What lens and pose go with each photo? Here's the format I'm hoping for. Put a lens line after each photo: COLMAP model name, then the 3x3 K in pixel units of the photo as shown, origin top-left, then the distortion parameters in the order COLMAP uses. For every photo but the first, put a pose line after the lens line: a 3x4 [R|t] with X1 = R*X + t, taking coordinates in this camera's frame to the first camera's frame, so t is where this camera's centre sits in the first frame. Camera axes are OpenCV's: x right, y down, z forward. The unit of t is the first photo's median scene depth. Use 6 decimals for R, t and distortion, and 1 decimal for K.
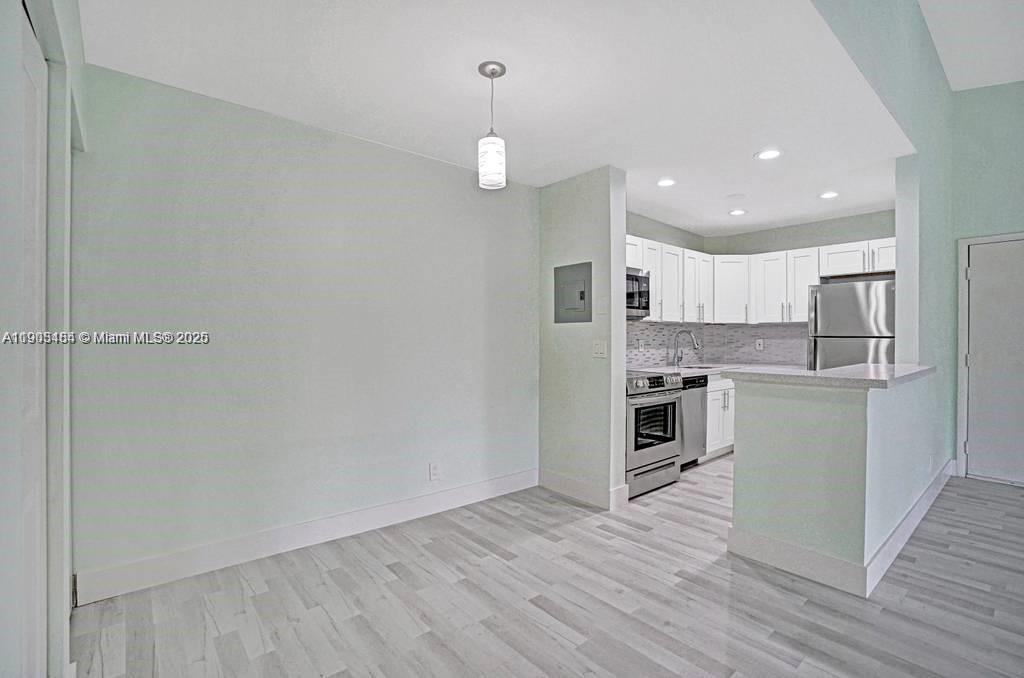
lens RADIAL K [[468.0, 0, 545.7], [0, 468.0, 336.6], [0, 0, 1]] dist [0.028545, 0.000449]
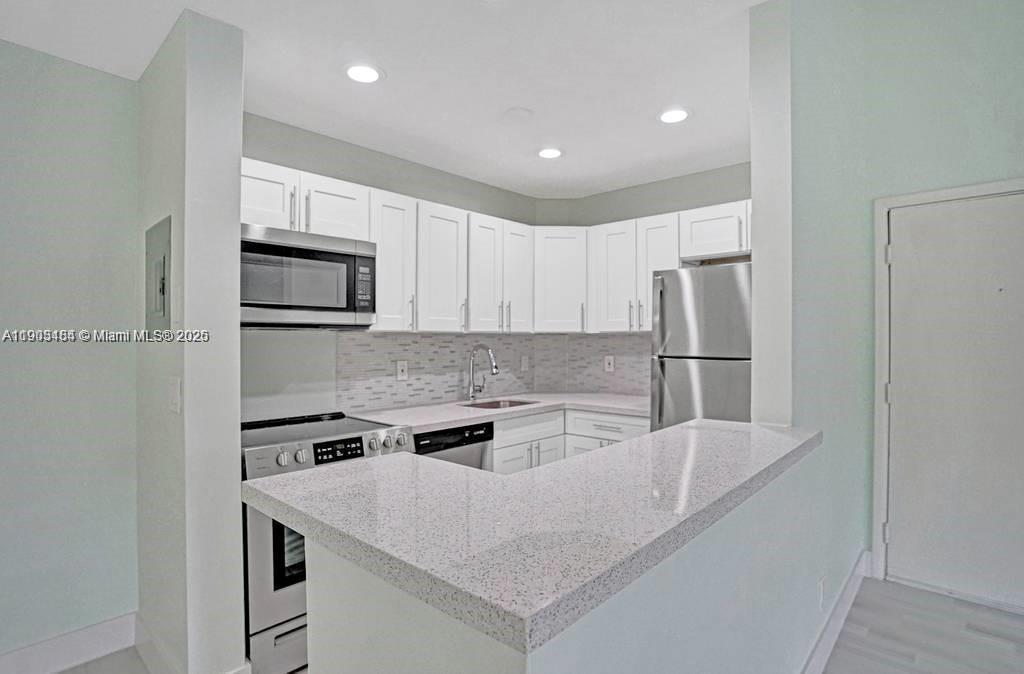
lens RADIAL K [[526.7, 0, 512.8], [0, 526.7, 343.0], [0, 0, 1]] dist [-0.004271, -0.001237]
pose [[0.997152, -0.007051, 0.075091, 0.300308], [0.006829, 0.999972, 0.003208, -0.017760], [-0.075111, -0.002686, 0.997172, 0.310529]]
